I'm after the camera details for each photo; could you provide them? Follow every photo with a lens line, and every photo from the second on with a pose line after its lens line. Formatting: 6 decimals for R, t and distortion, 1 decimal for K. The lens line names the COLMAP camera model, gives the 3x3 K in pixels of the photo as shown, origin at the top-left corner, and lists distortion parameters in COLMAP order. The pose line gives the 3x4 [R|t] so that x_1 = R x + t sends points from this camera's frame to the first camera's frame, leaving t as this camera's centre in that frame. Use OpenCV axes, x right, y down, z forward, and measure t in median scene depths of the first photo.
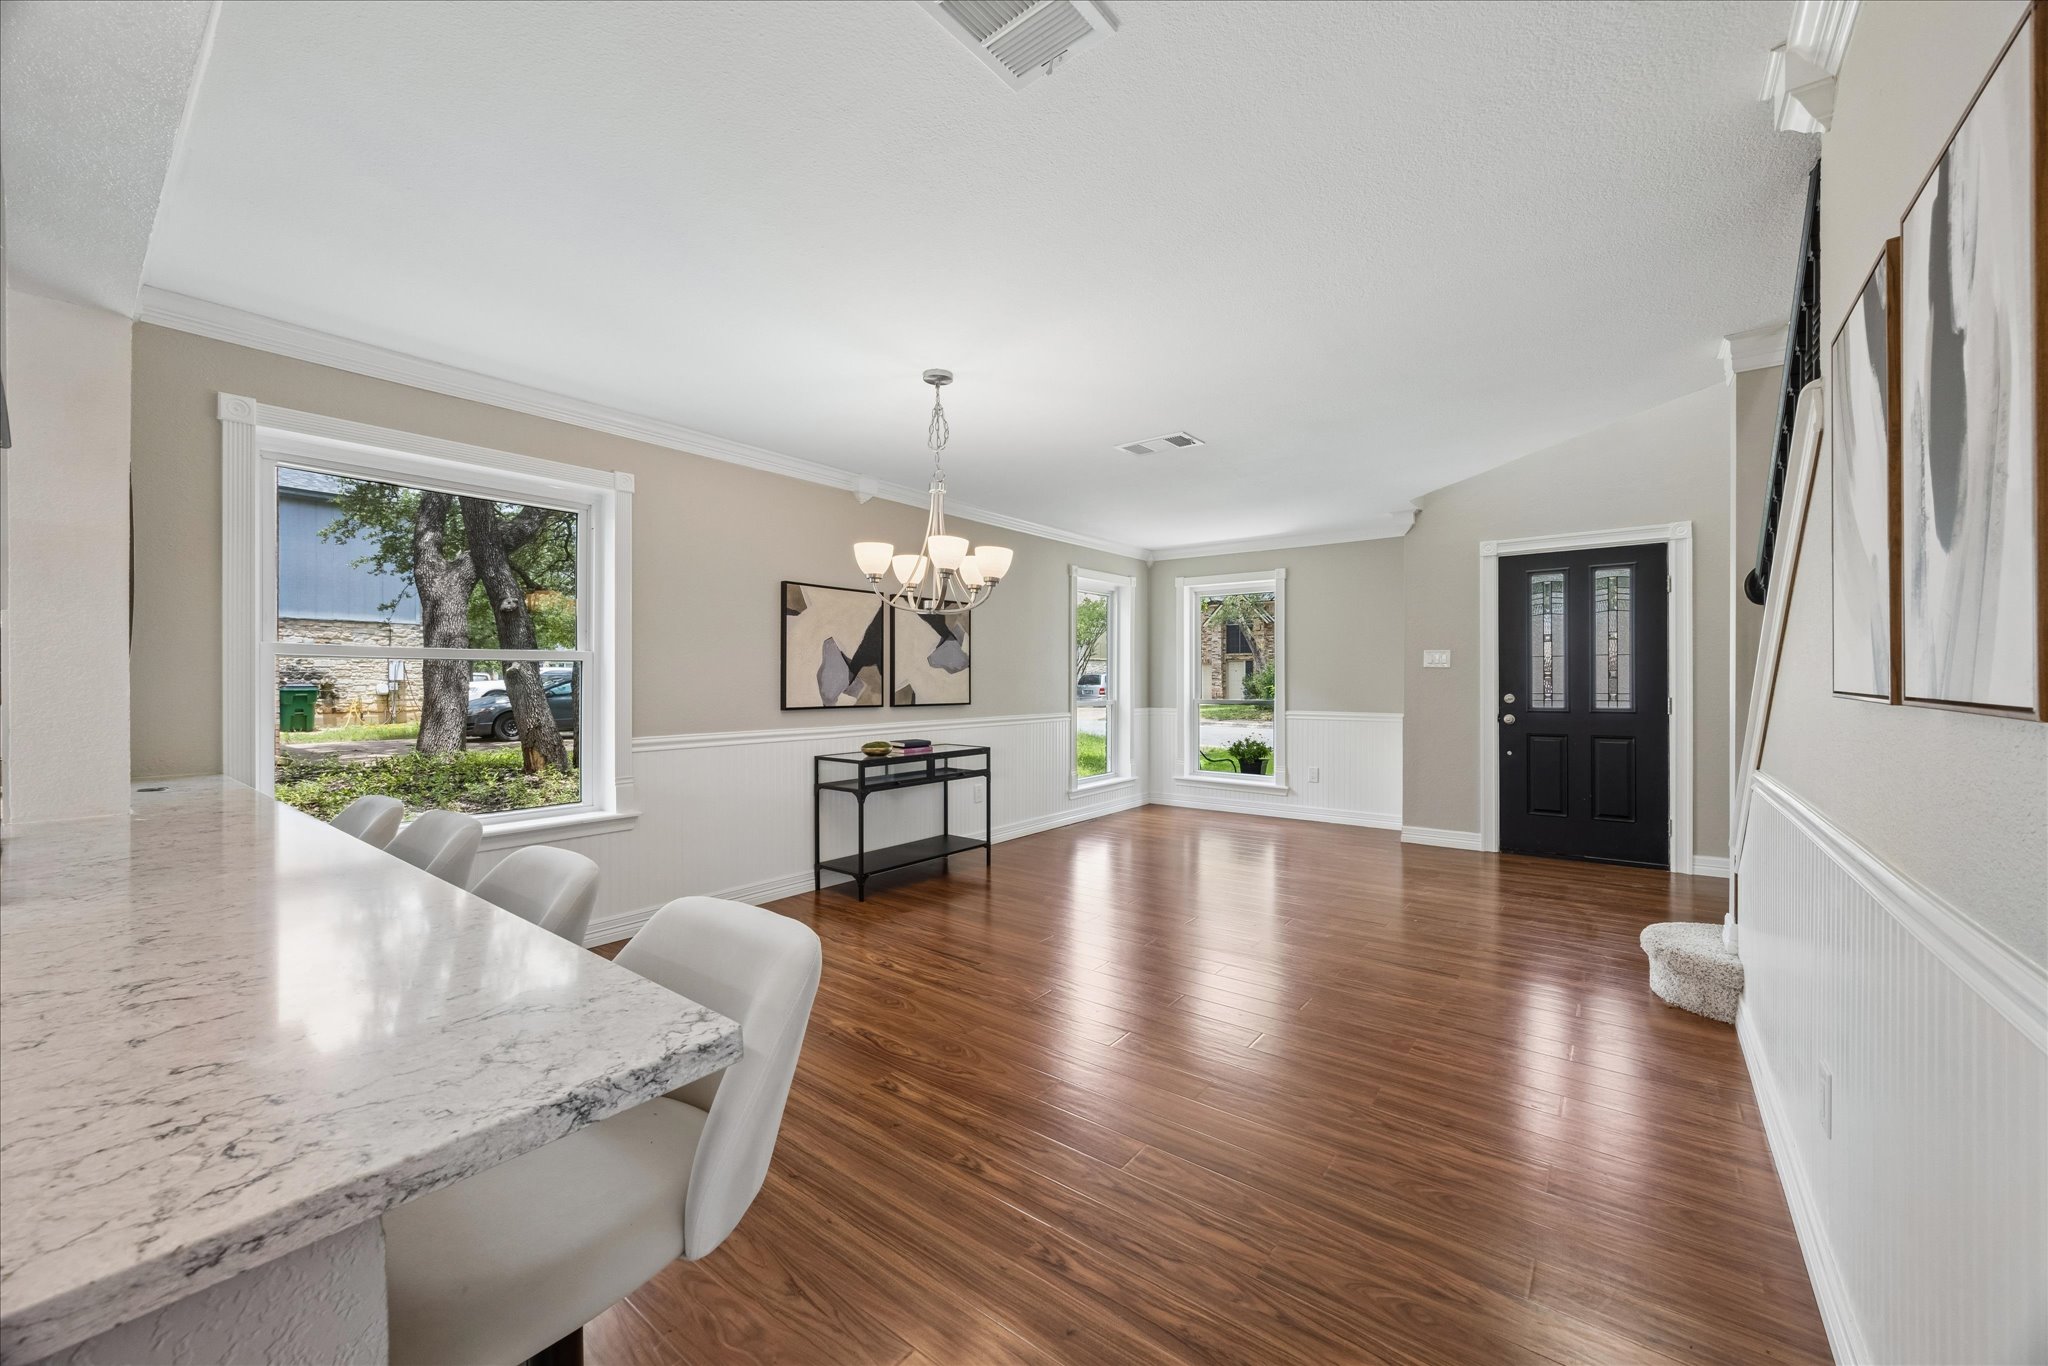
lens RADIAL K [[774.2, 0, 1029.3], [0, 774.2, 679.1], [0, 0, 1]] dist [-0.002430, -0.000161]
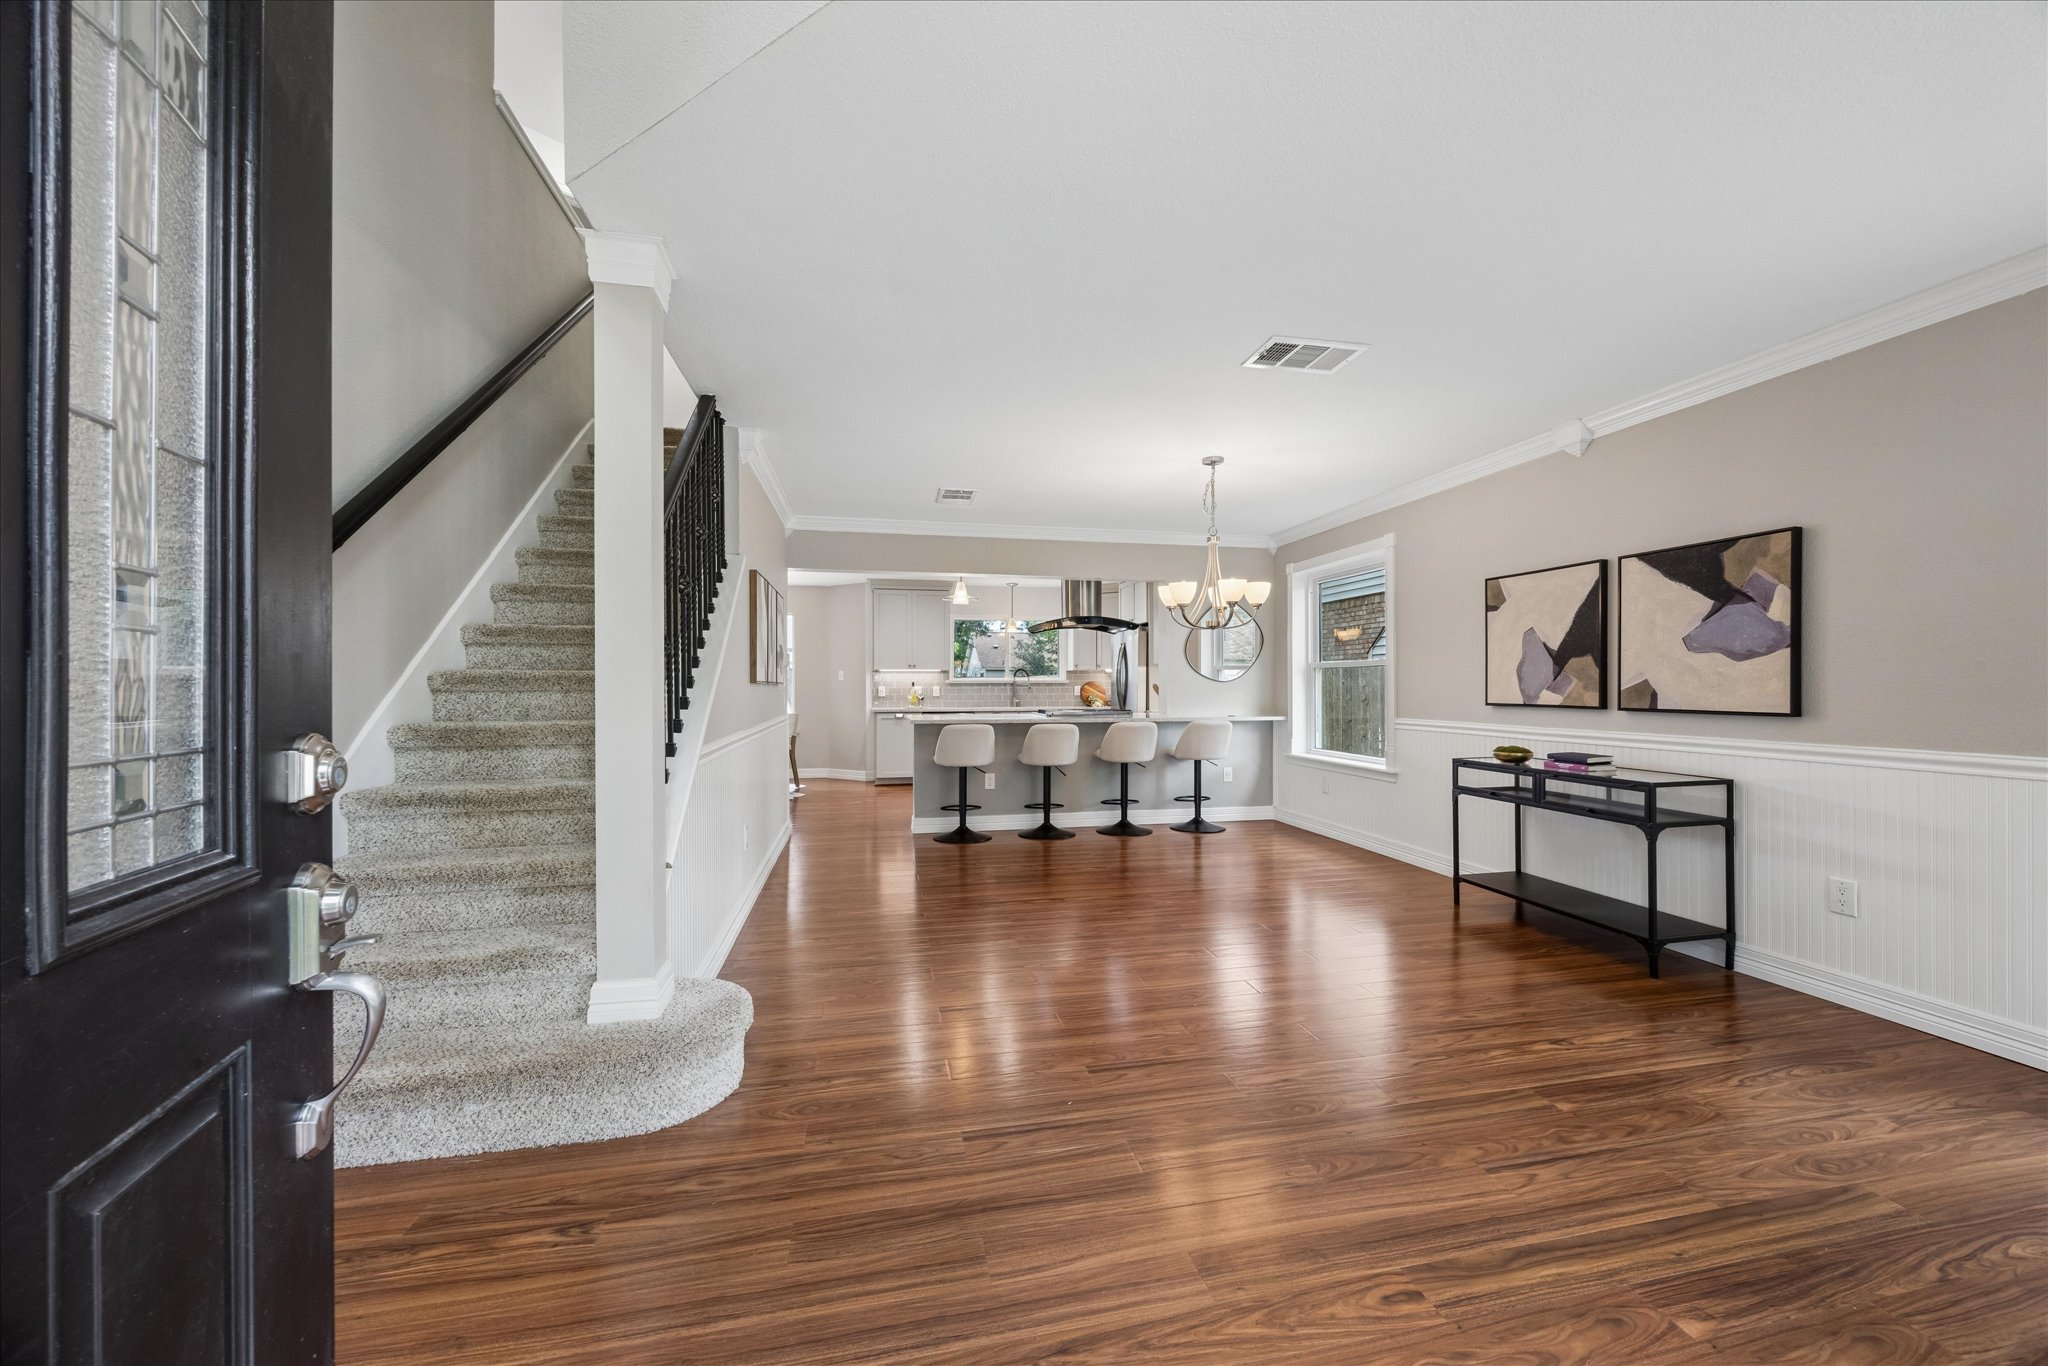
lens RADIAL K [[774.2, 0, 1029.3], [0, 774.2, 679.1], [0, 0, 1]] dist [-0.002430, -0.000161]
pose [[-0.643063, -0.004462, -0.765800, 0.779615], [0.004318, 0.999946, -0.009452, 0.011406], [0.765801, -0.009385, -0.643009, 1.093561]]
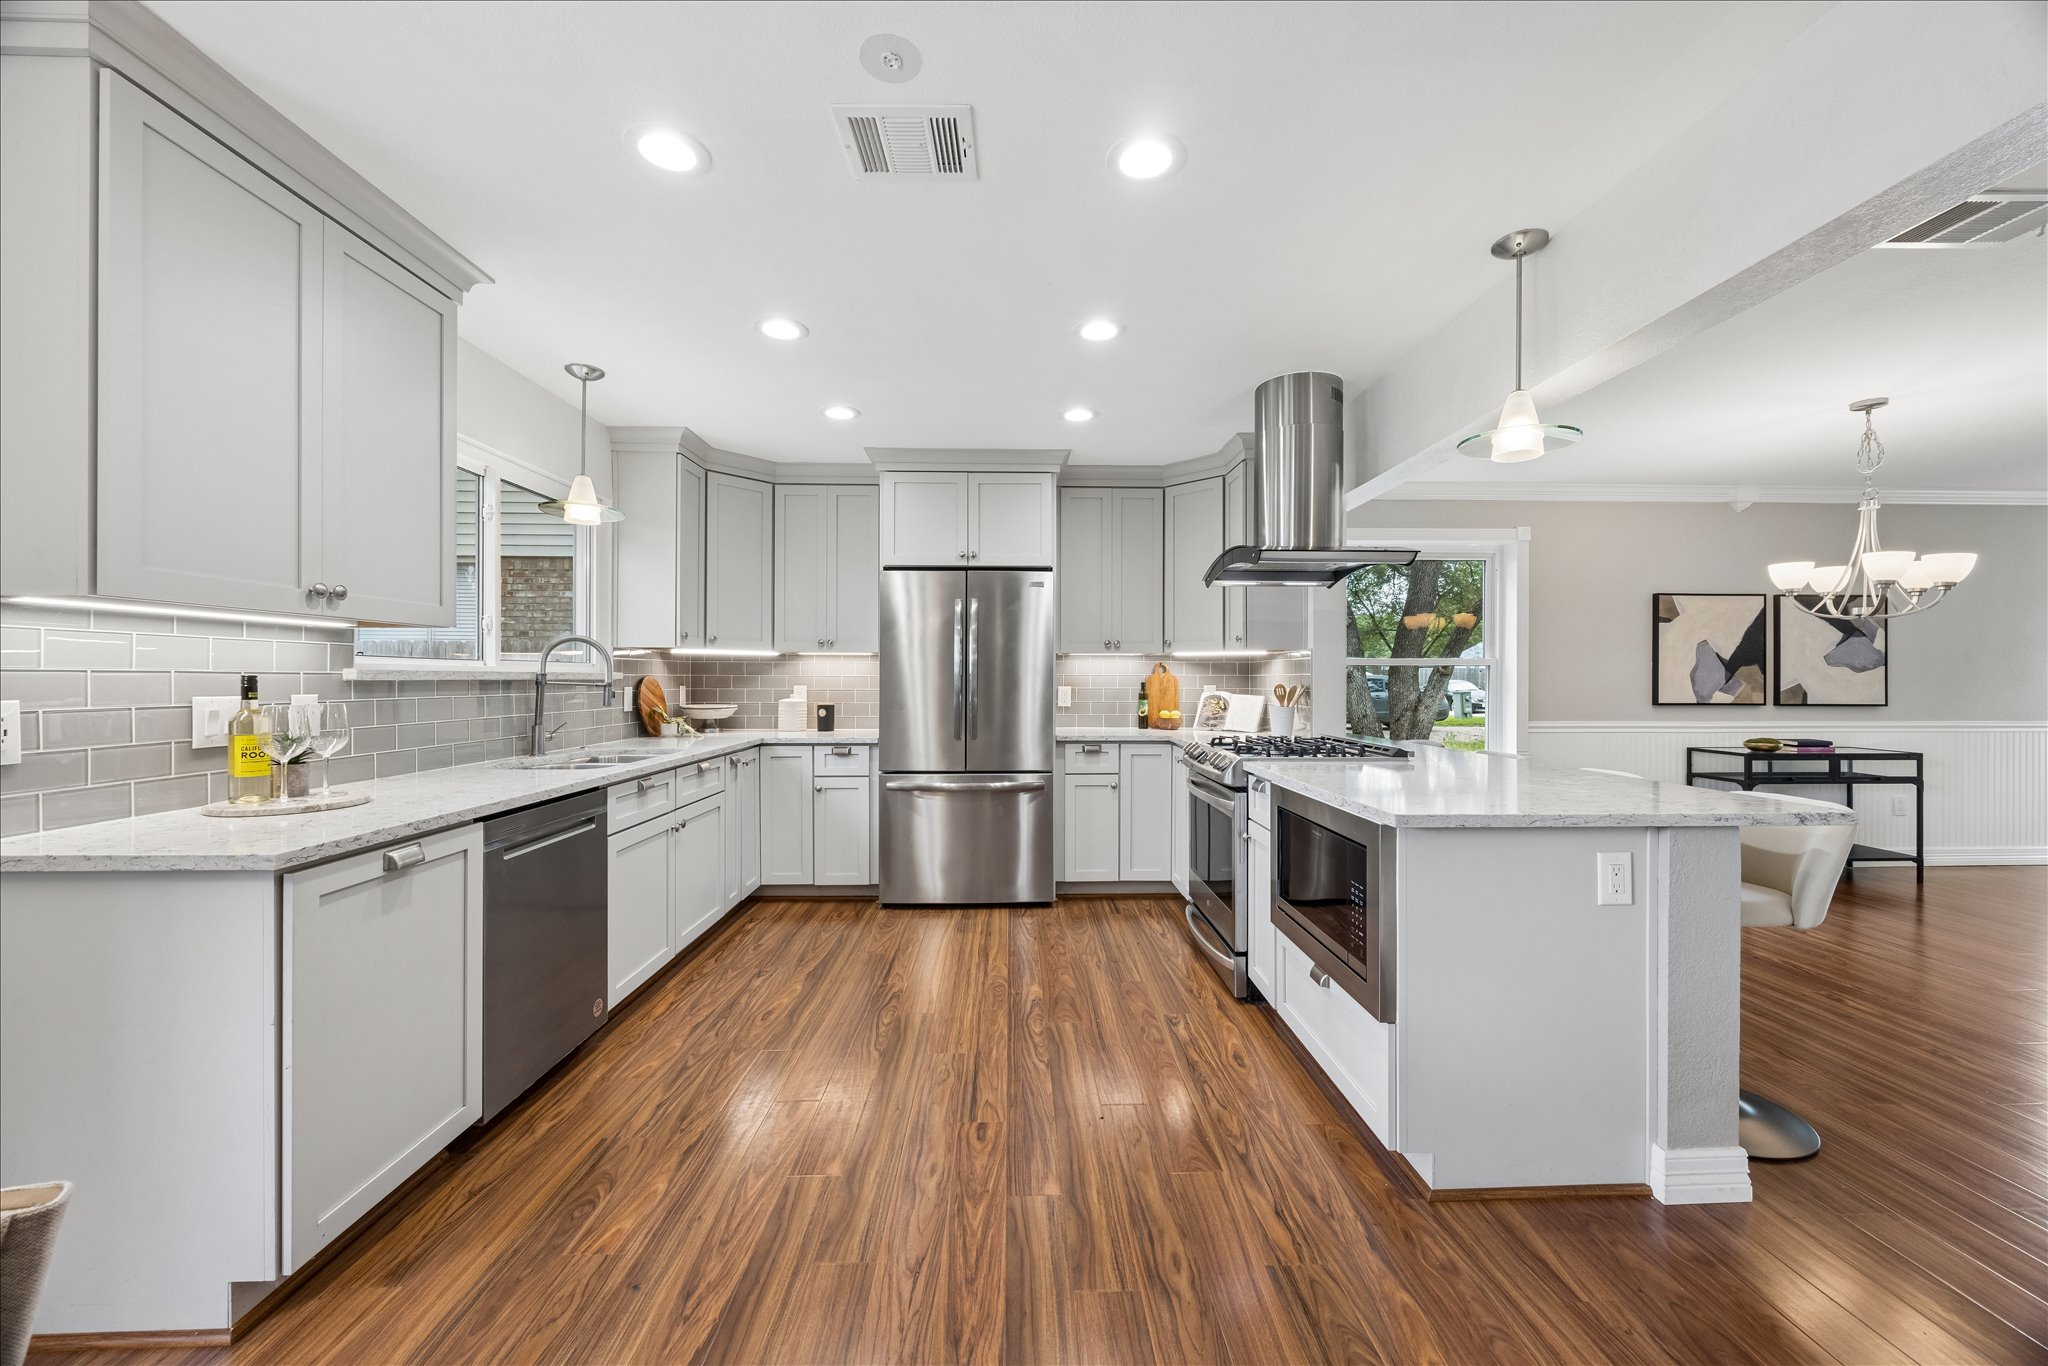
lens RADIAL K [[774.2, 0, 1029.3], [0, 774.2, 679.1], [0, 0, 1]] dist [-0.002430, -0.000161]
pose [[0.636576, -0.002020, -0.771211, -0.021334], [0.000687, 0.999998, -0.002052, 0.002570], [0.771214, 0.000776, 0.636576, -0.417666]]
